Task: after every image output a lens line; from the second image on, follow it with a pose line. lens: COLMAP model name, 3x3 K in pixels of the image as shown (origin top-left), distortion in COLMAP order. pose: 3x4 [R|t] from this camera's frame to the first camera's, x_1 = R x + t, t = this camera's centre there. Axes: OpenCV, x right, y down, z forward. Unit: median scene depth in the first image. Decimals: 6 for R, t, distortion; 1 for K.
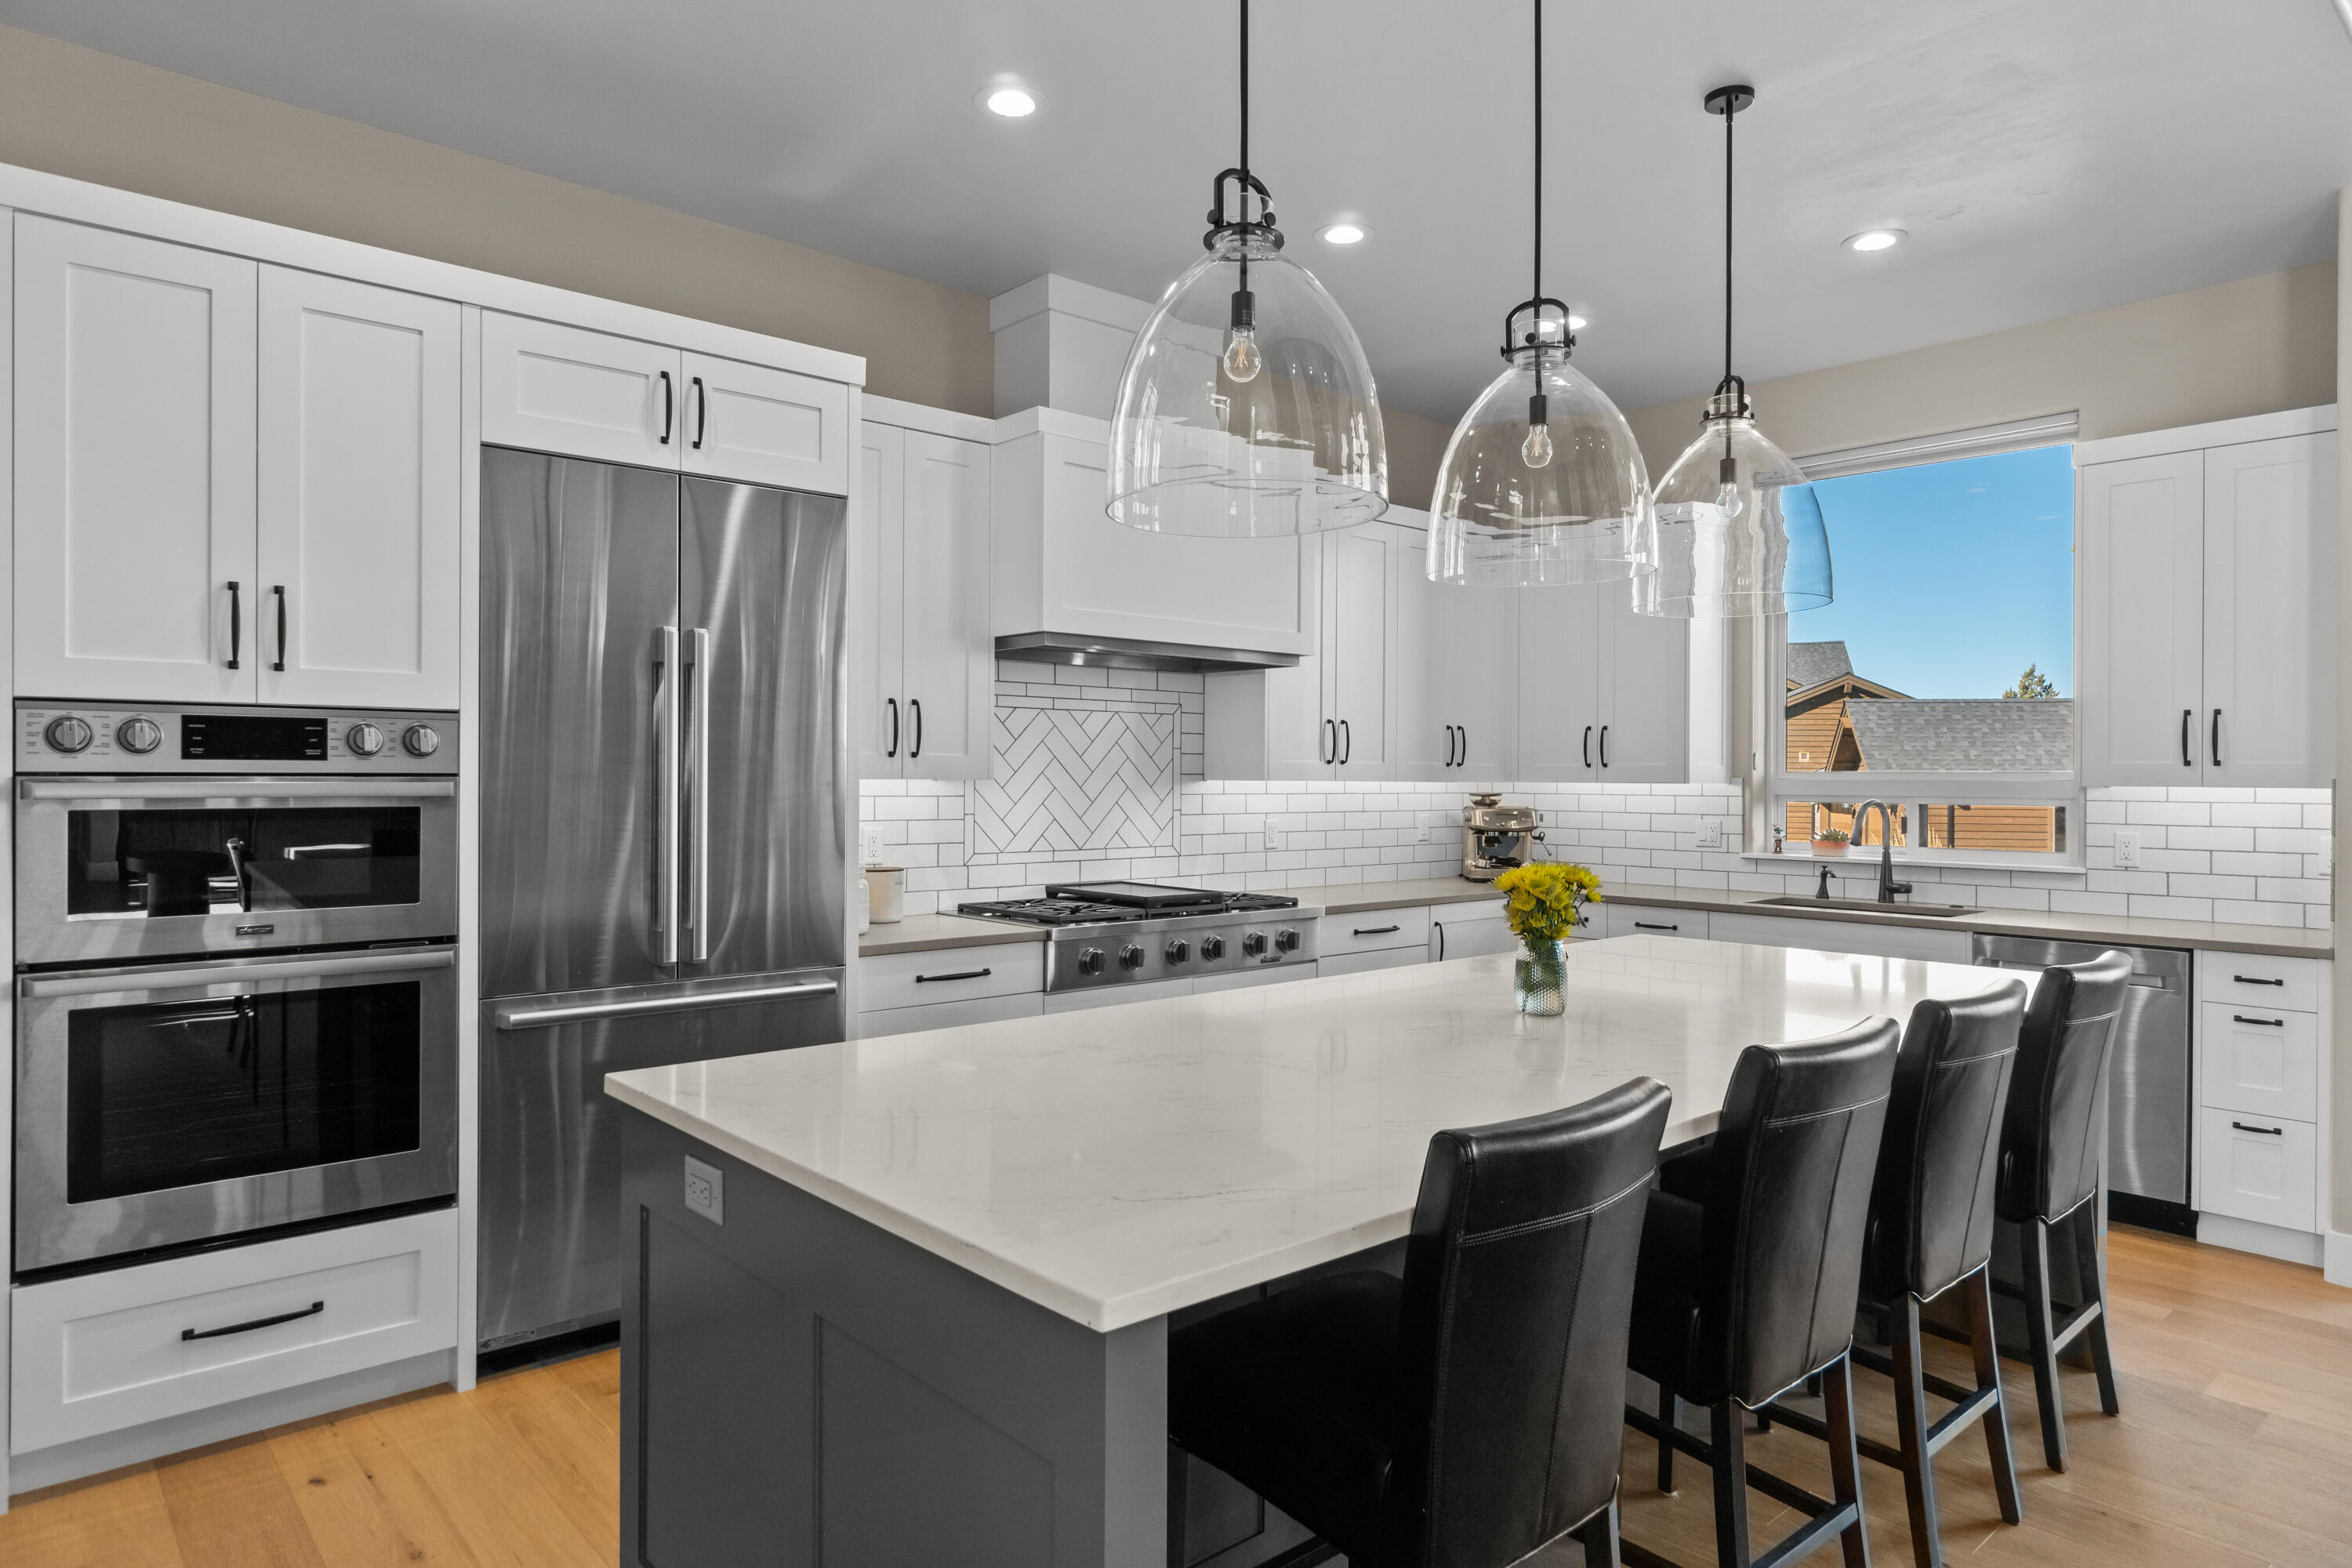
lens RADIAL K [[1402.3, 0, 1214.0], [0, 1402.3, 770.4], [0, 0, 1]] dist [0.002550, 0.000298]
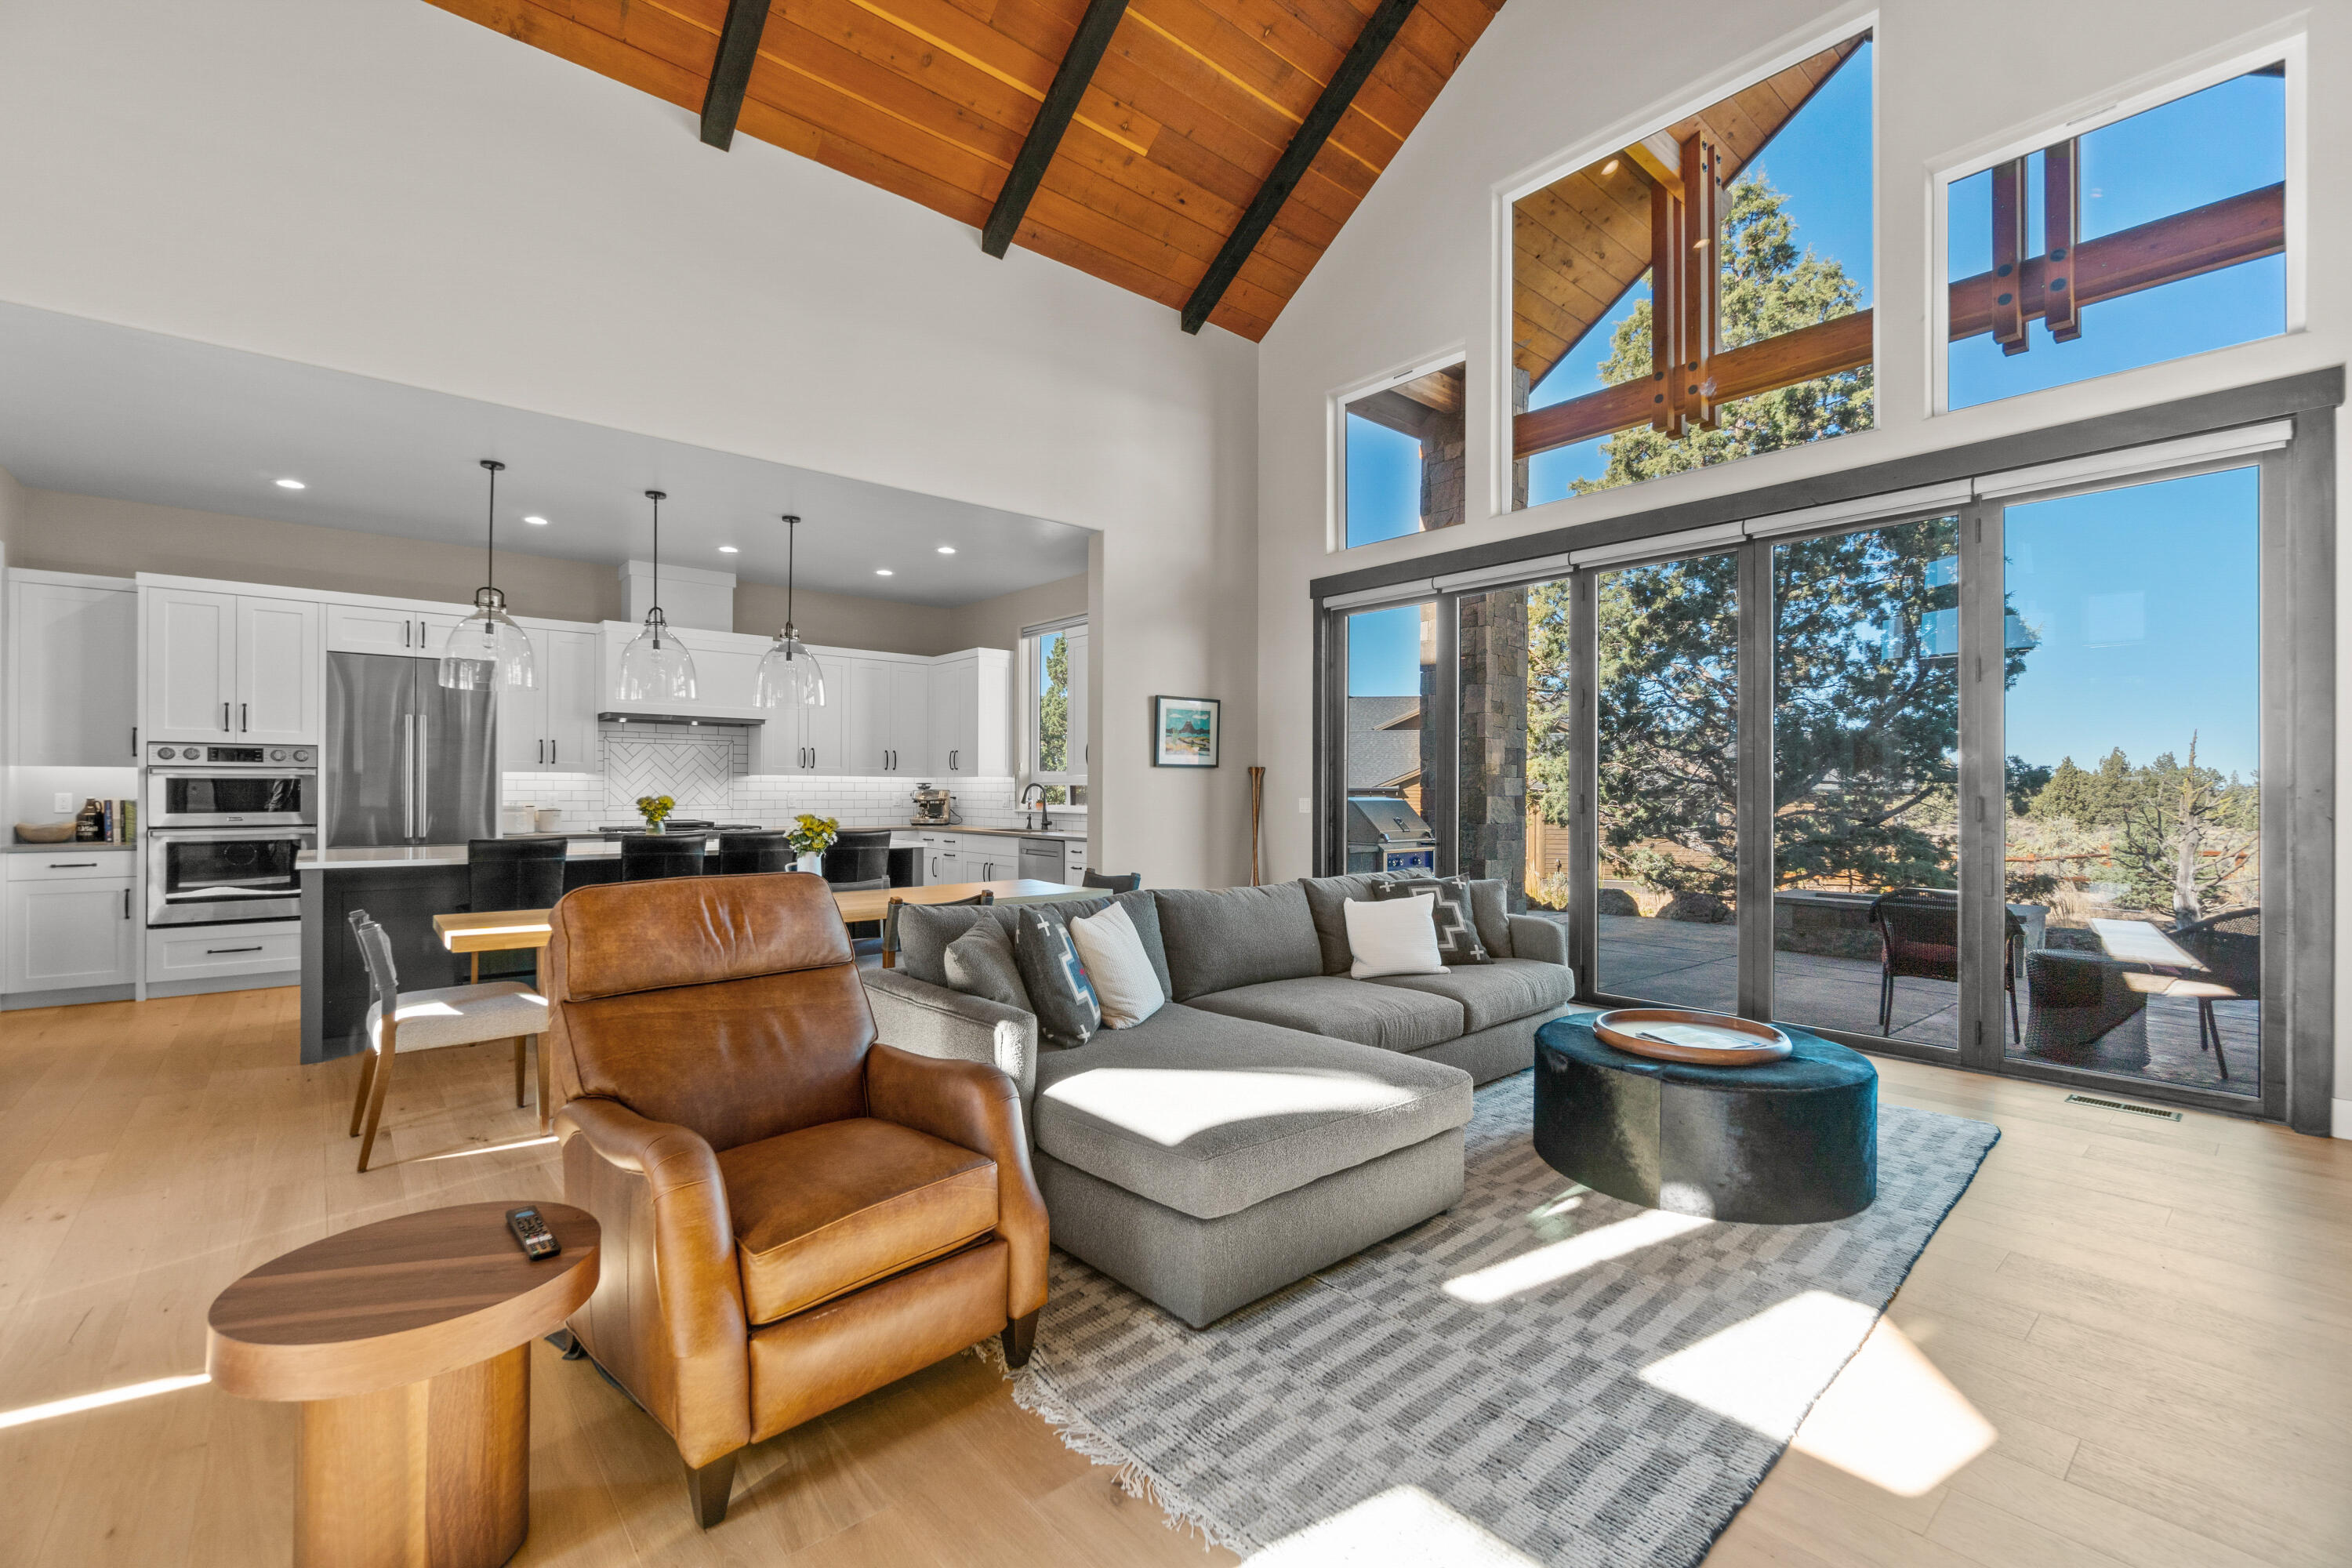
lens RADIAL K [[1007.6, 0, 1190.9], [0, 1007.6, 783.3], [0, 0, 1]] dist [-0.000211, 0.000152]
pose [[0.999869, -0.001721, -0.016121, 0.791983], [0.001695, 0.999997, -0.001653, 0.025660], [0.016124, 0.001626, 0.999869, -0.635554]]
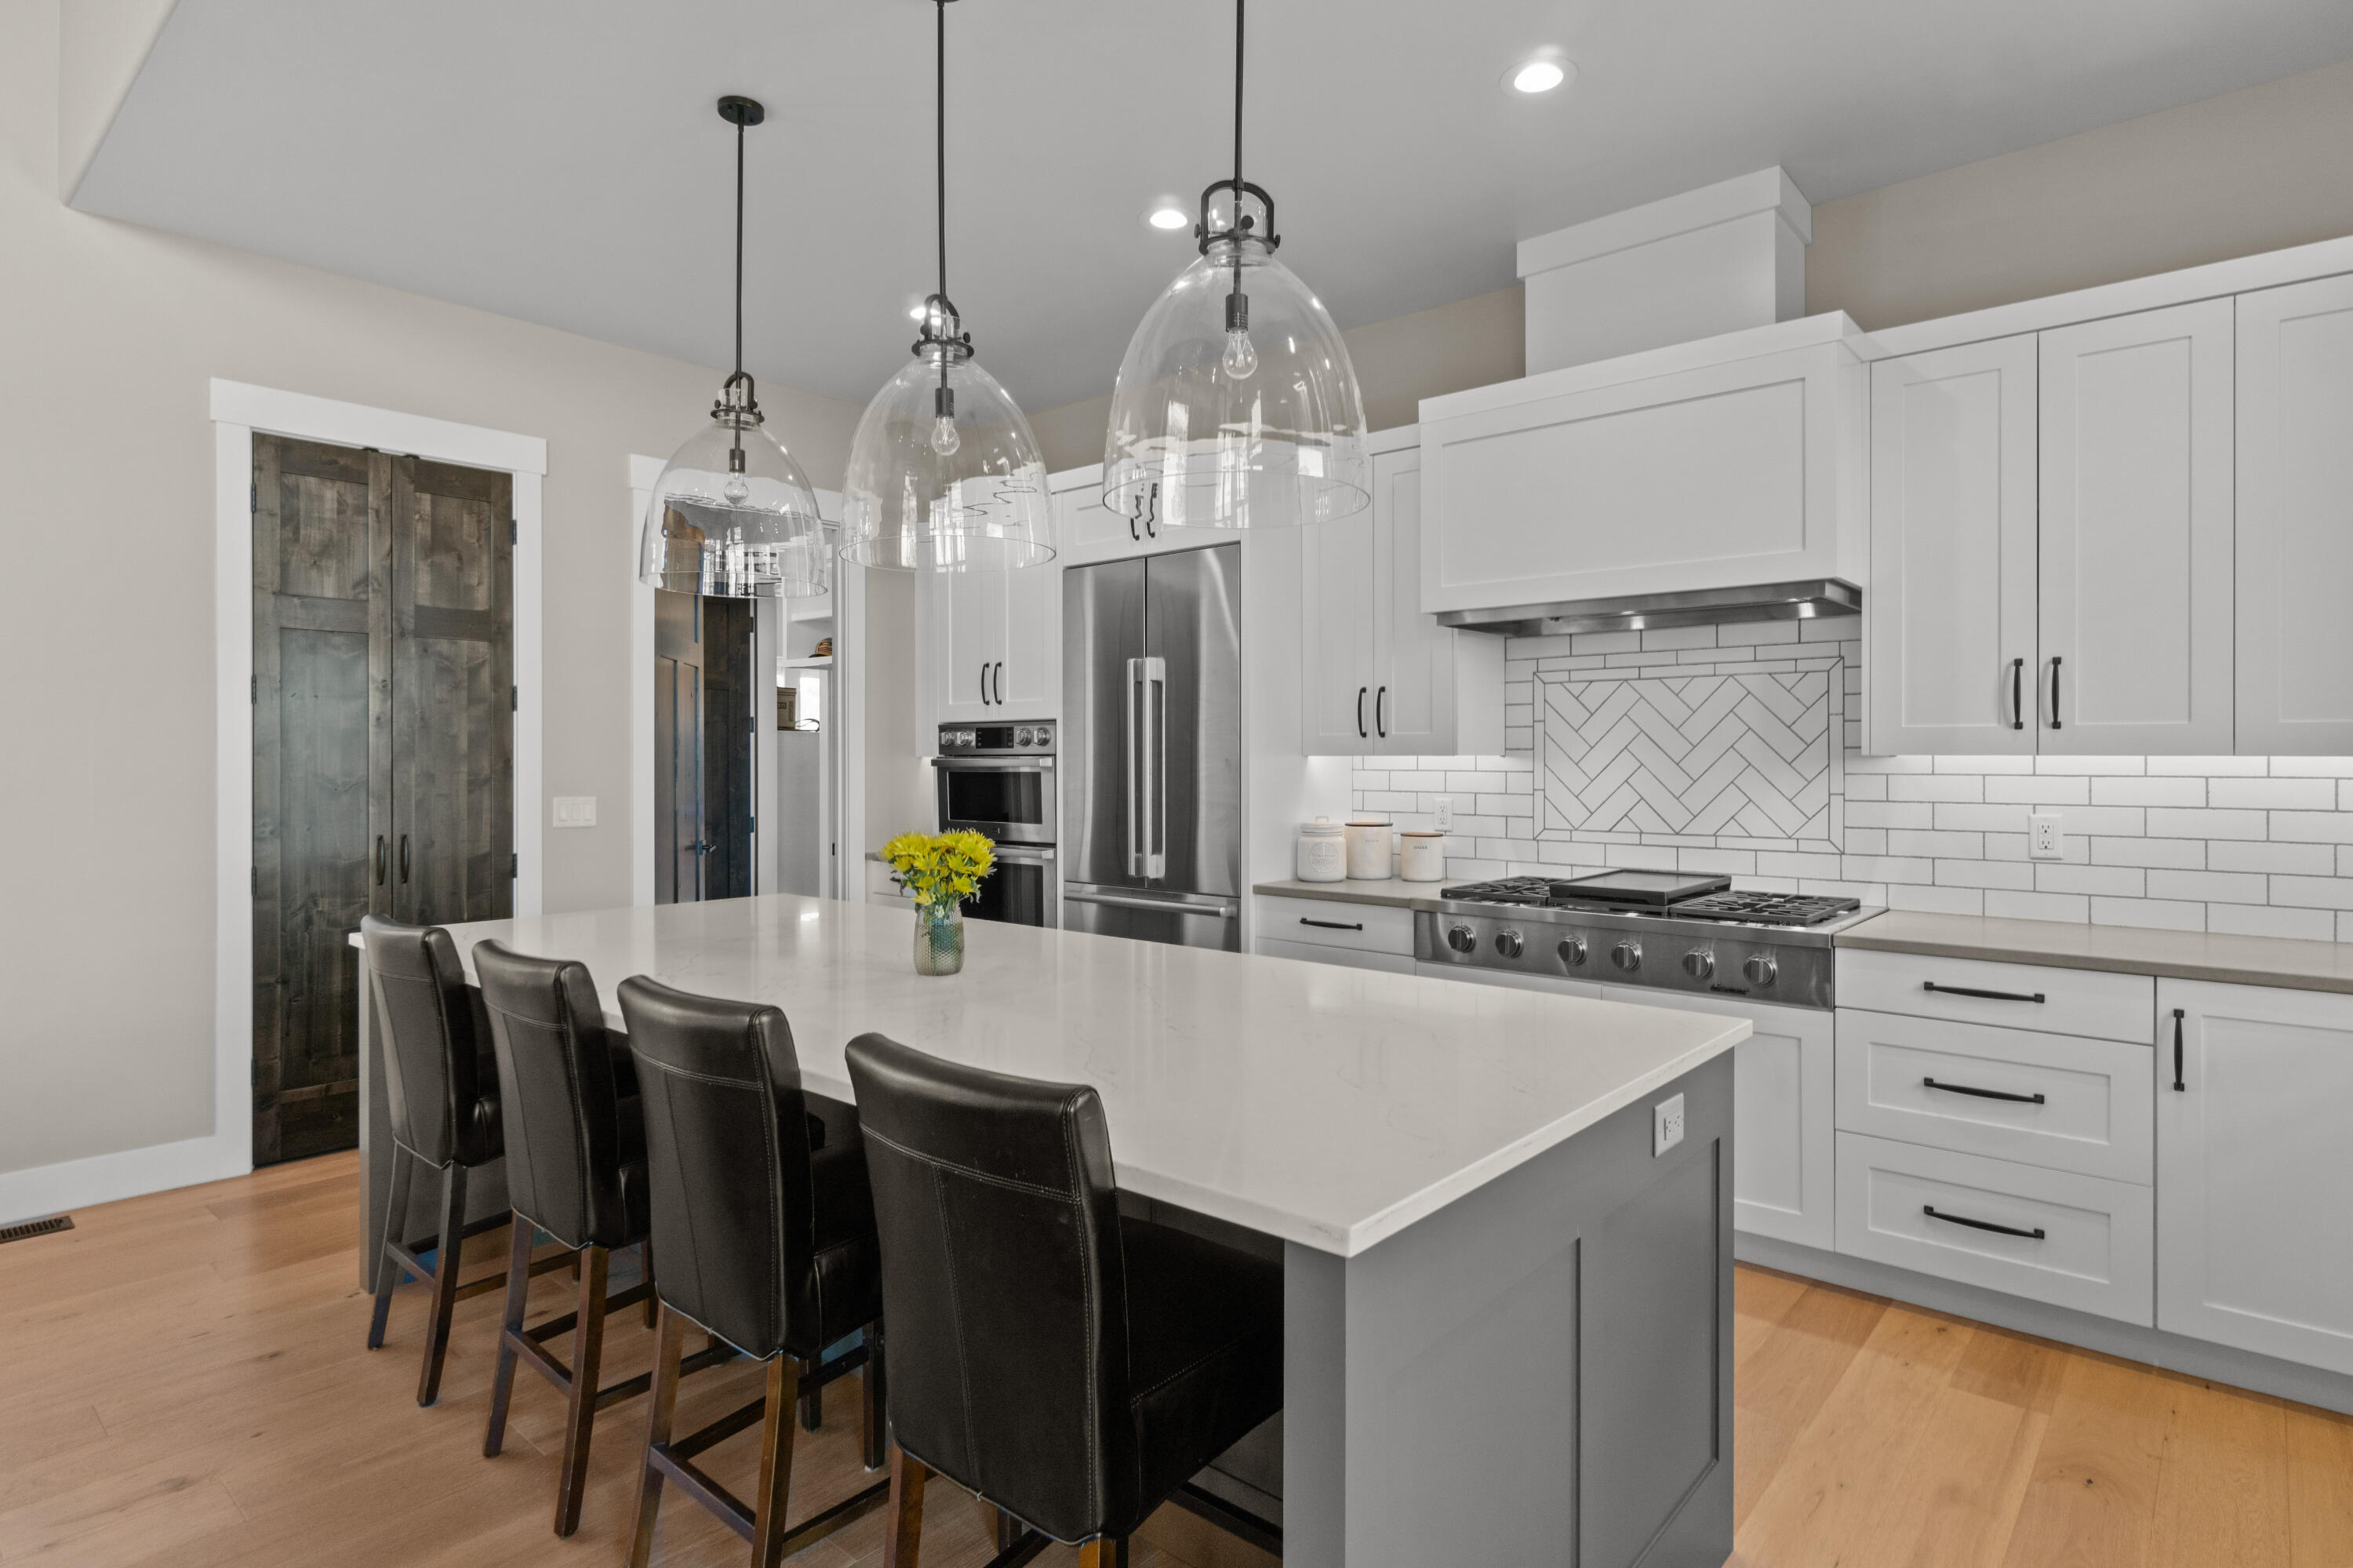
lens RADIAL K [[1236.8, 0, 1178.6], [0, 1236.8, 754.8], [0, 0, 1]] dist [-0.002416, -0.000728]
pose [[0.106918, -0.002408, -0.994265, 0.665345], [0.010734, 0.999942, -0.001267, 0.003985], [0.994210, -0.010537, 0.106937, 0.615427]]
